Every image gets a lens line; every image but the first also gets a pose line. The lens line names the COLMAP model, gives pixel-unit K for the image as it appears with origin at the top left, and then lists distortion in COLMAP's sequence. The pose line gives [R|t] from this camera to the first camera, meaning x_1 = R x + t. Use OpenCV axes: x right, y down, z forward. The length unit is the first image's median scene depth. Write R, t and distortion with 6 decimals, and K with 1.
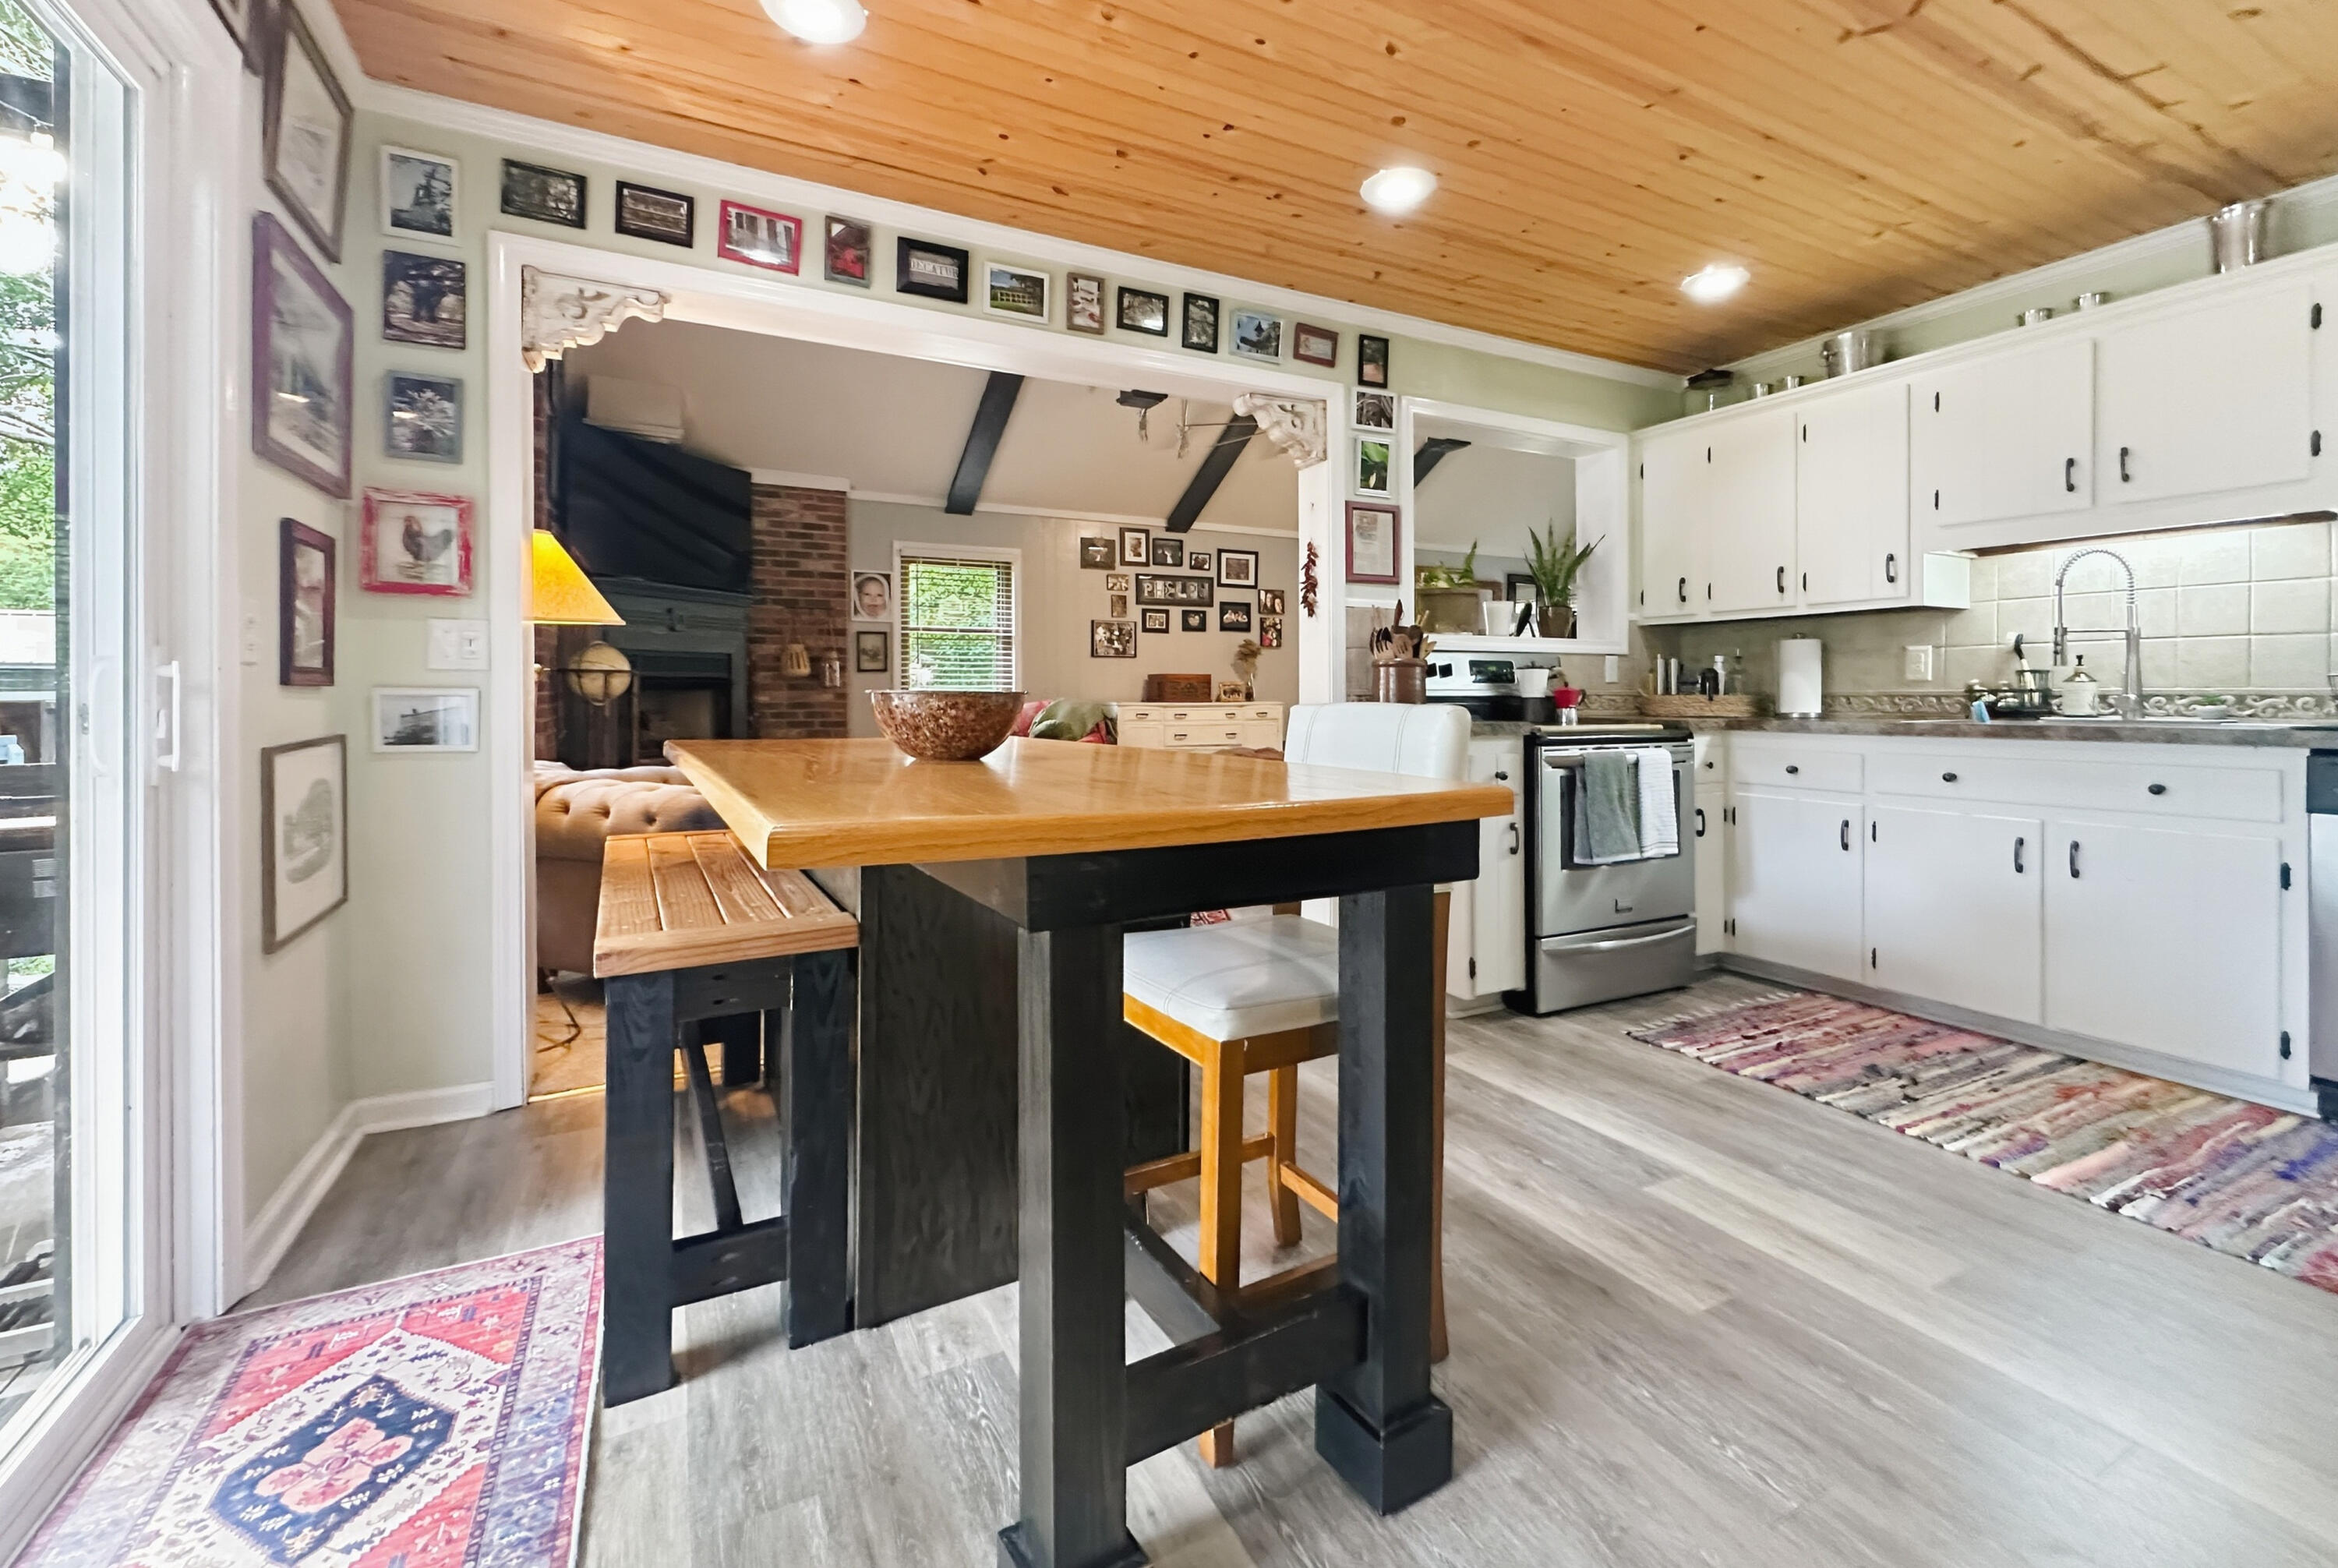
lens RADIAL K [[983.1, 0, 1170.4], [0, 983.1, 697.5], [0, 0, 1]] dist [0.000495, -0.000546]
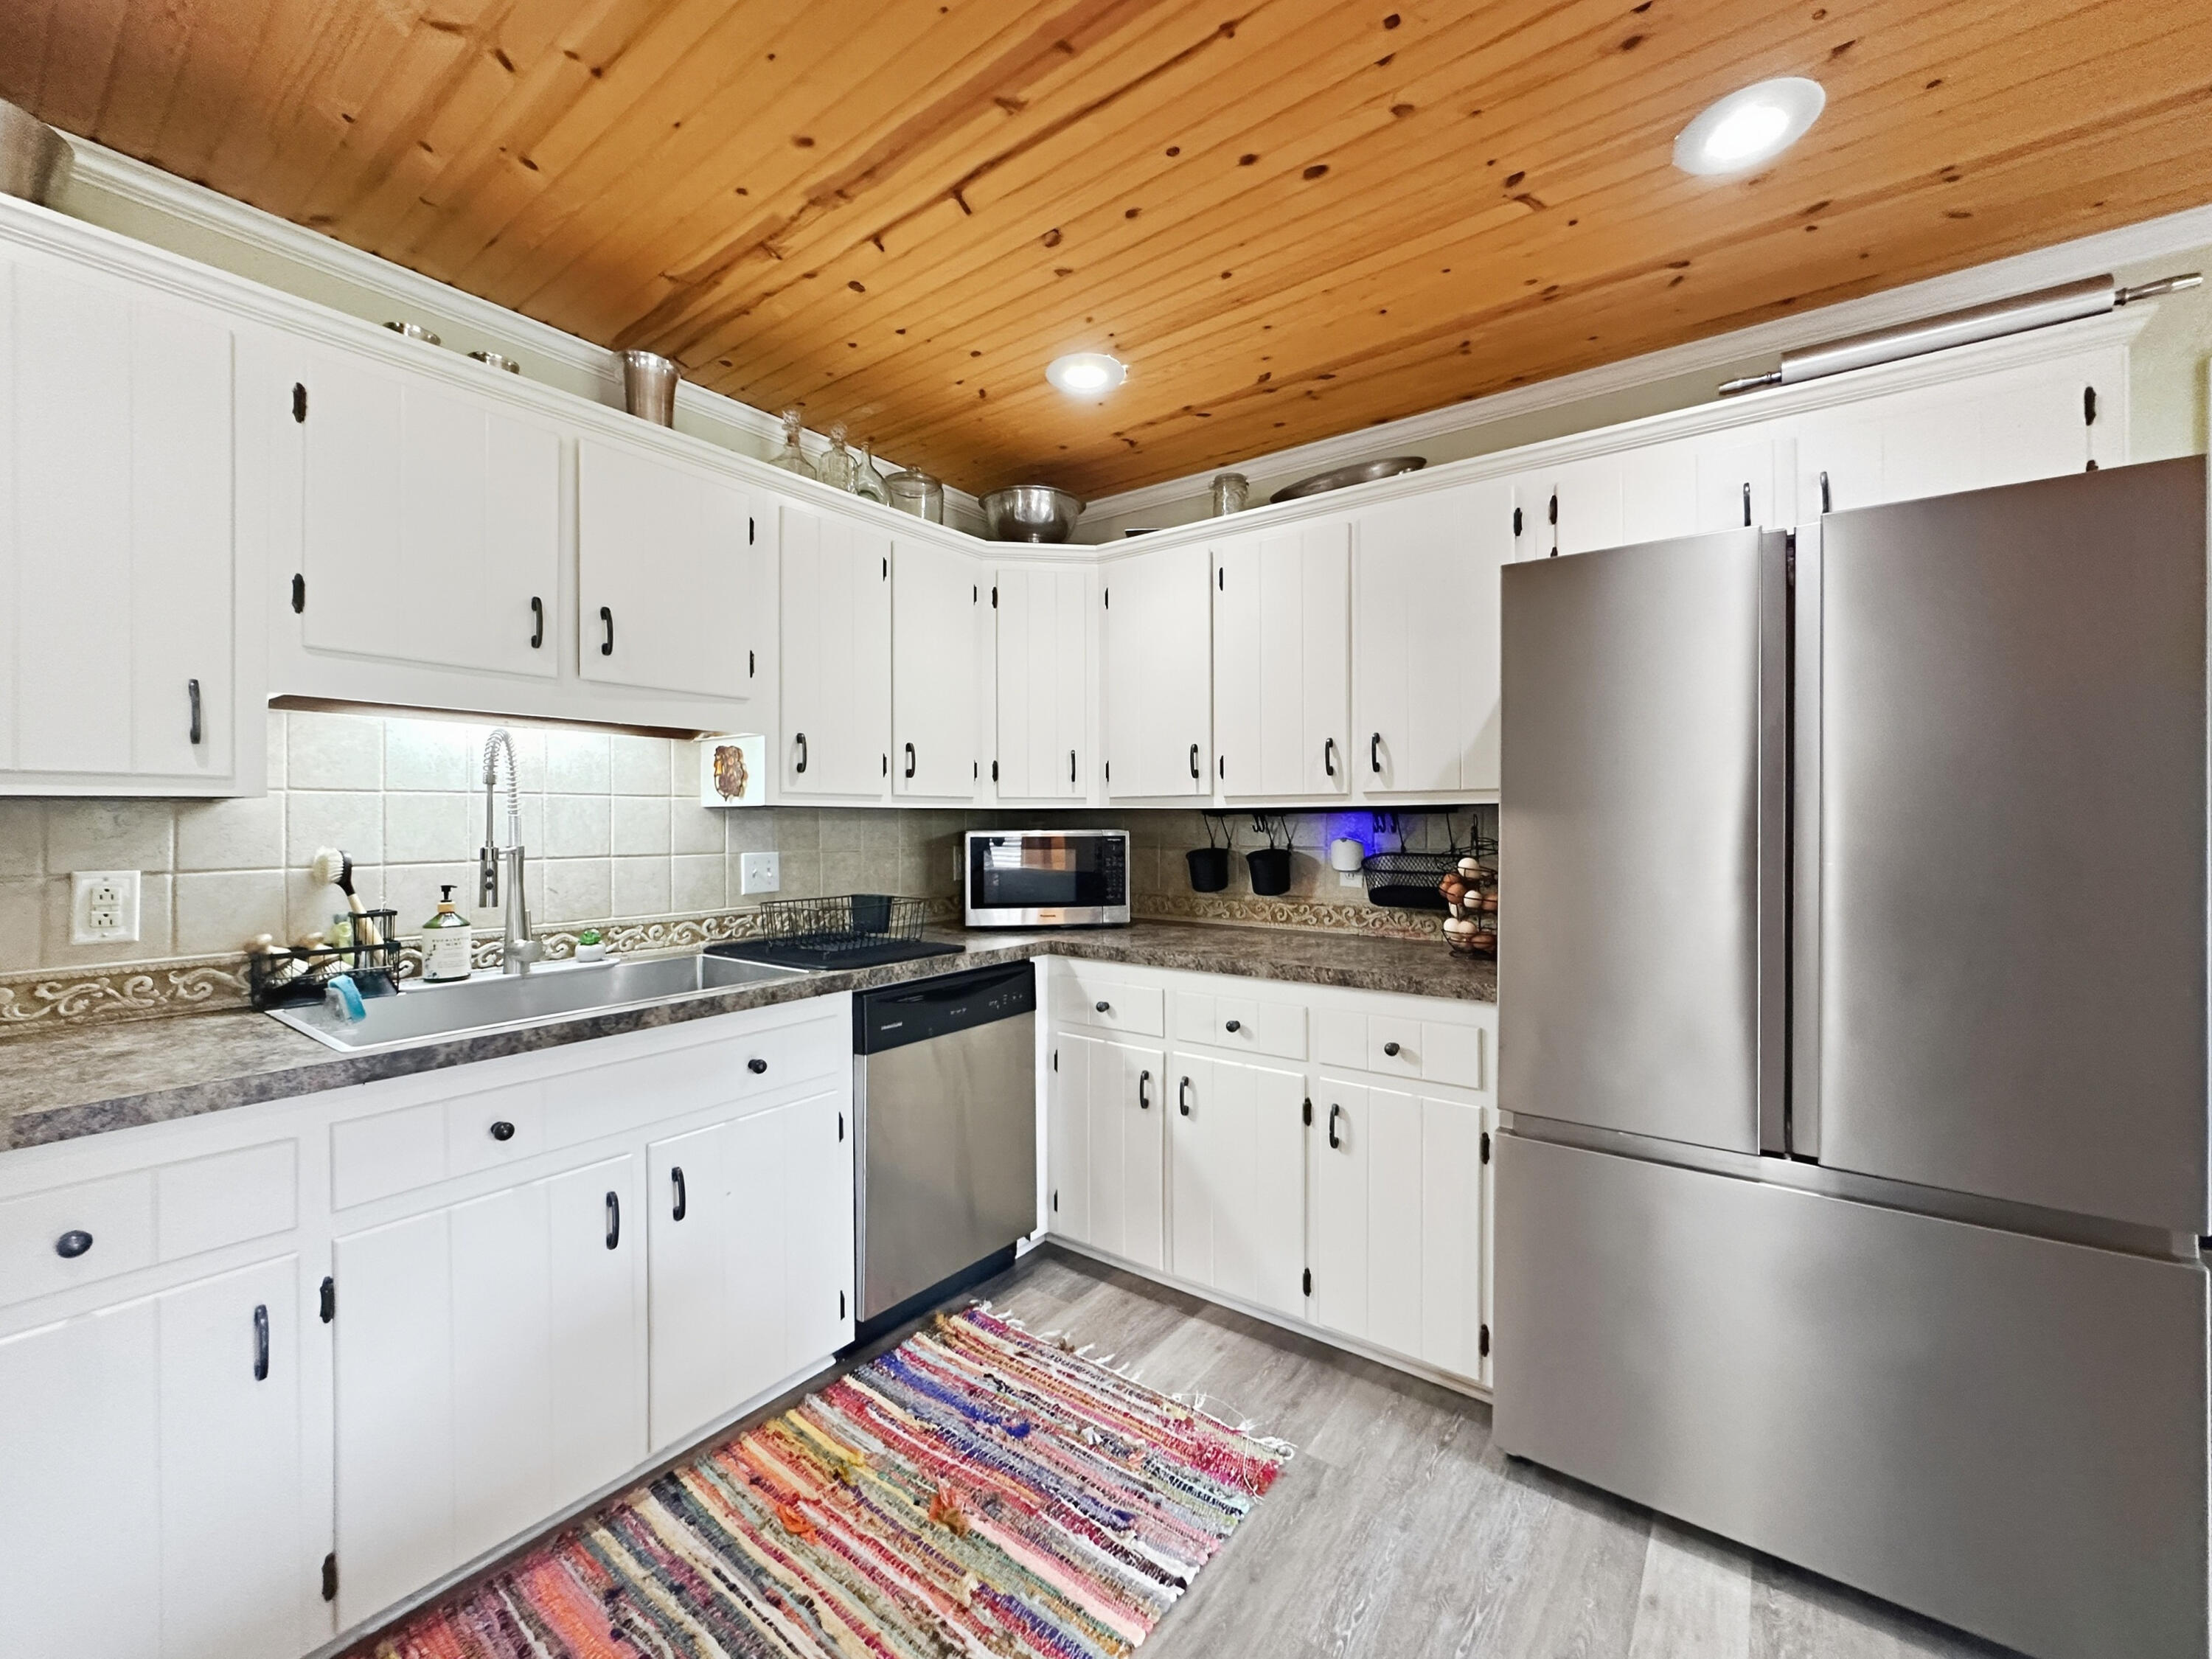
lens RADIAL K [[892.3, 0, 1106.0], [0, 892.3, 829.5], [0, 0, 1]] dist [-0.000254, -0.000198]
pose [[-0.434804, -0.006295, 0.900503, 0.172094], [0.005147, 0.999942, 0.009476, -0.075320], [-0.900510, 0.008755, -0.434746, 0.771046]]
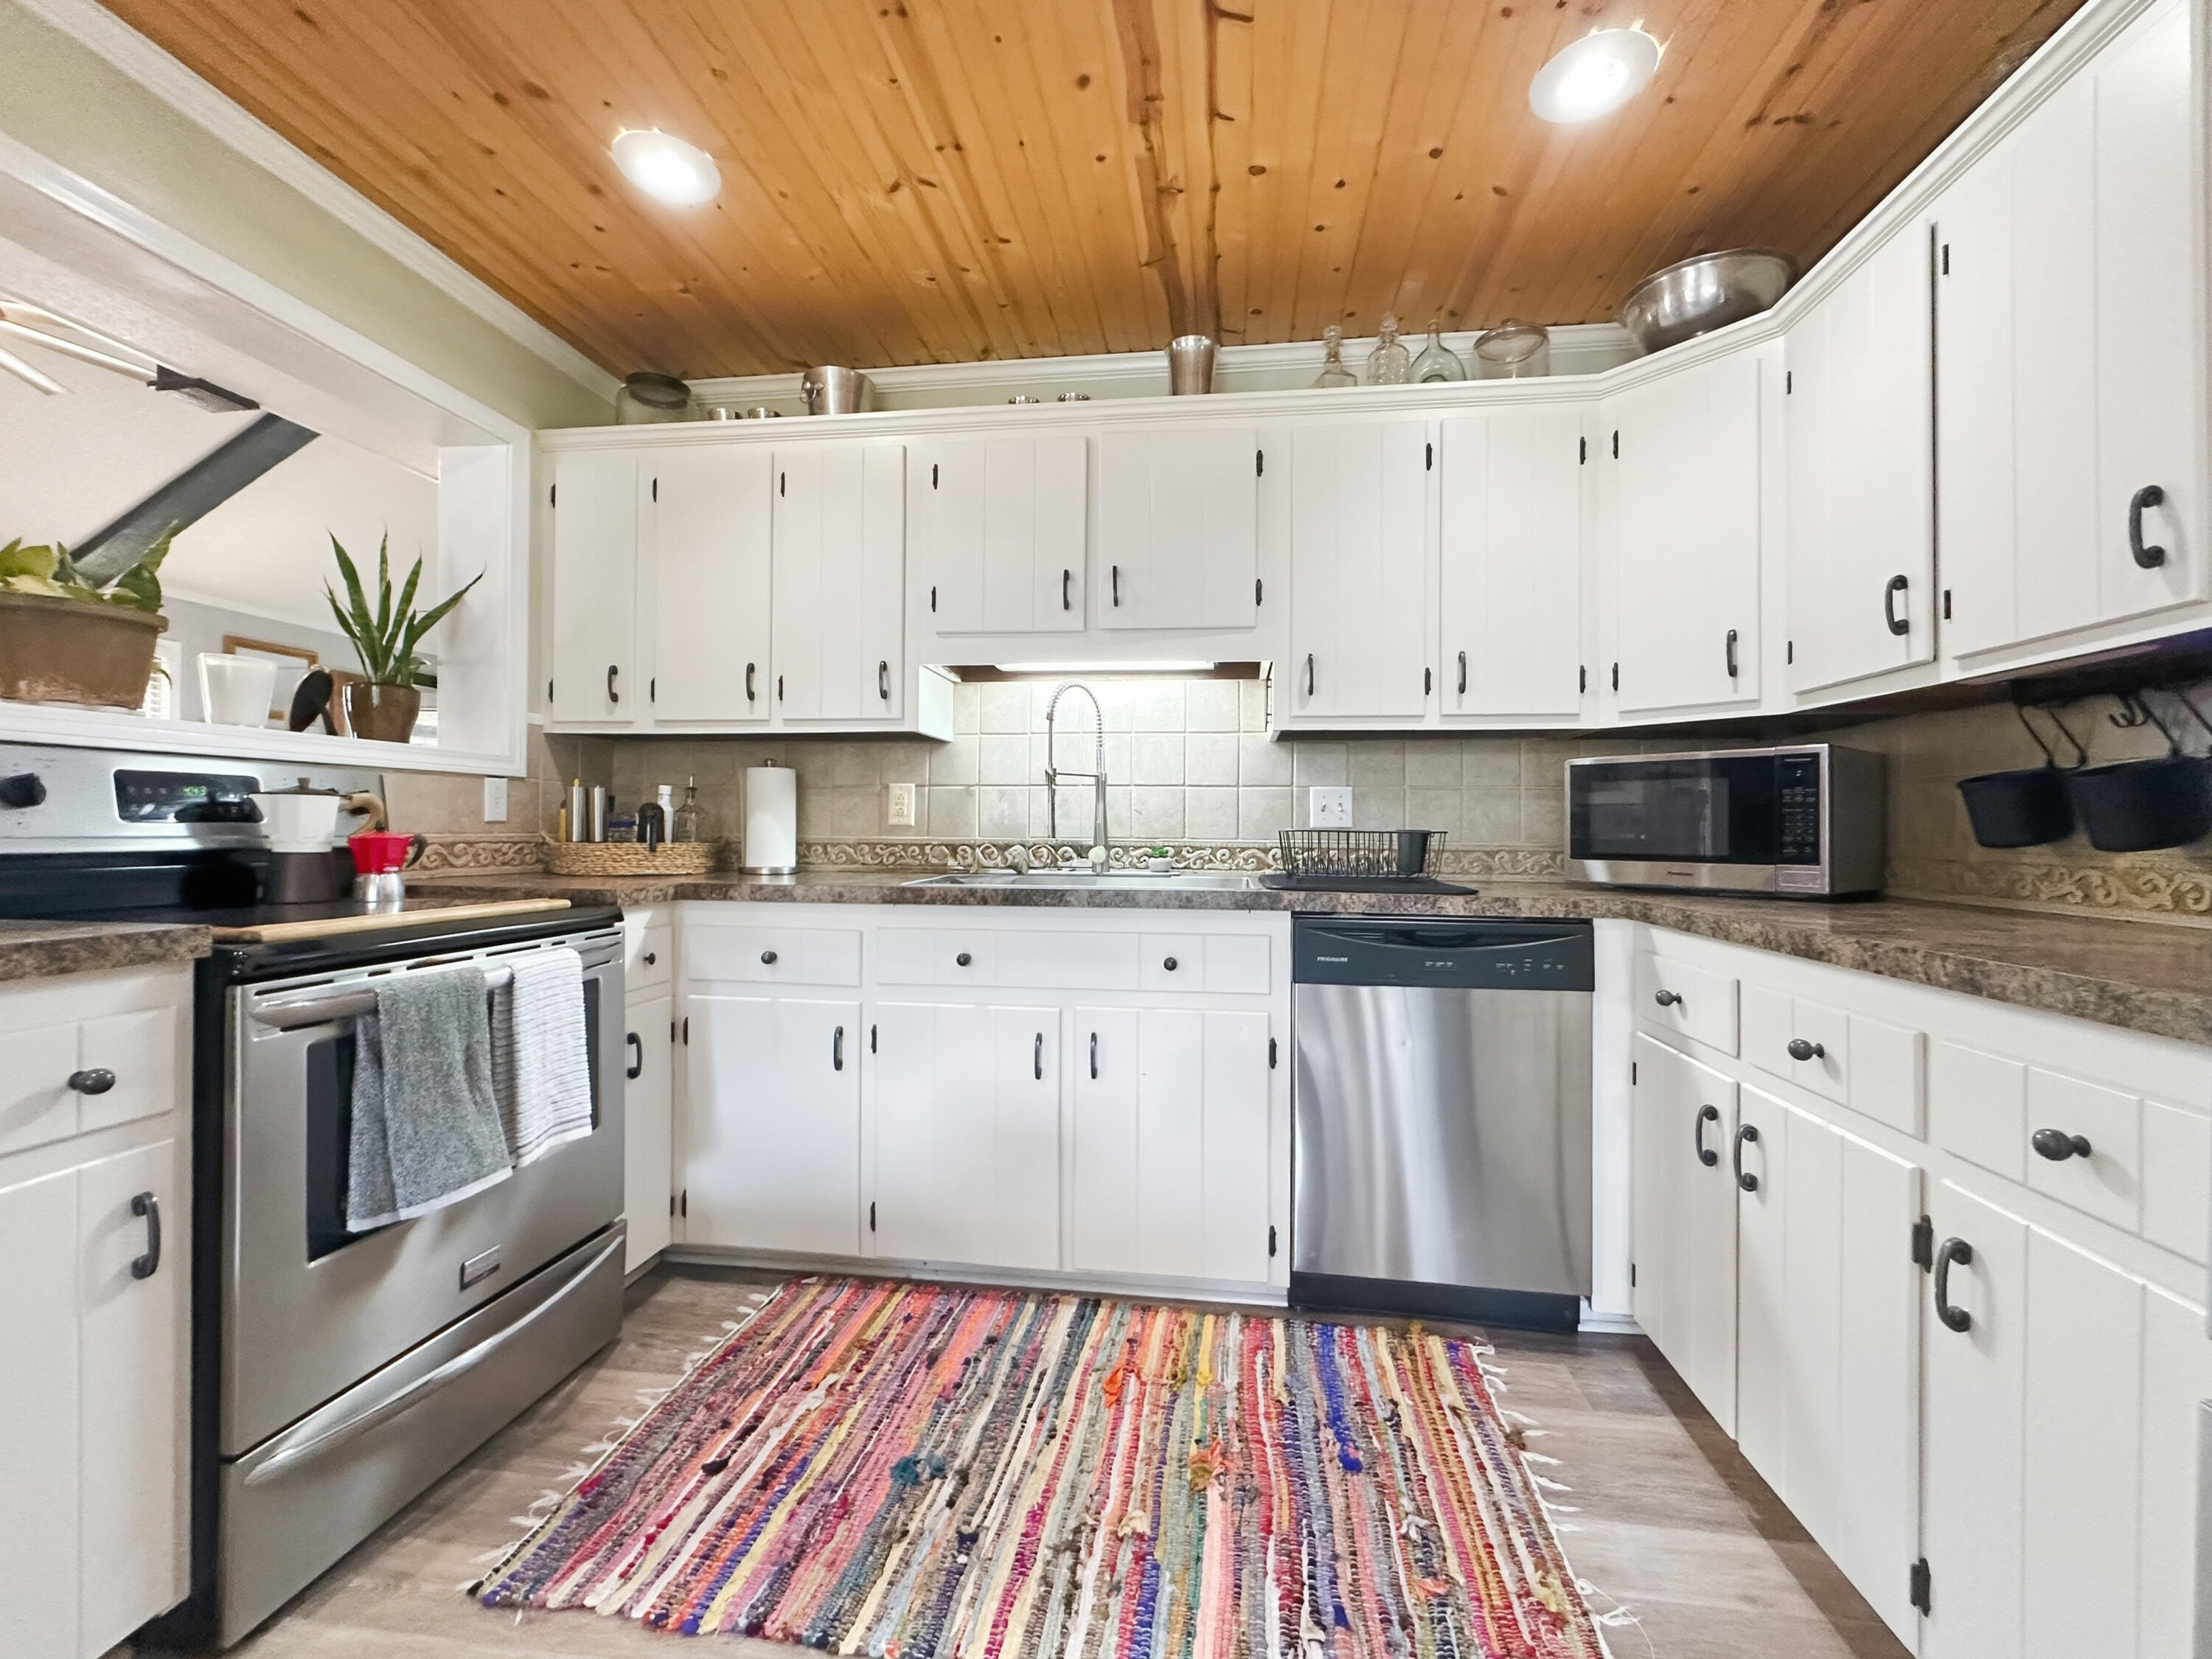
lens RADIAL K [[913.6, 0, 1106.0], [0, 913.6, 829.5], [0, 0, 1]] dist [-0.000093, -0.000181]
pose [[0.574637, 0.004095, 0.818398, 0.243306], [-0.006770, 0.999977, -0.000249, -0.015650], [-0.818380, -0.005397, 0.574651, 0.435646]]
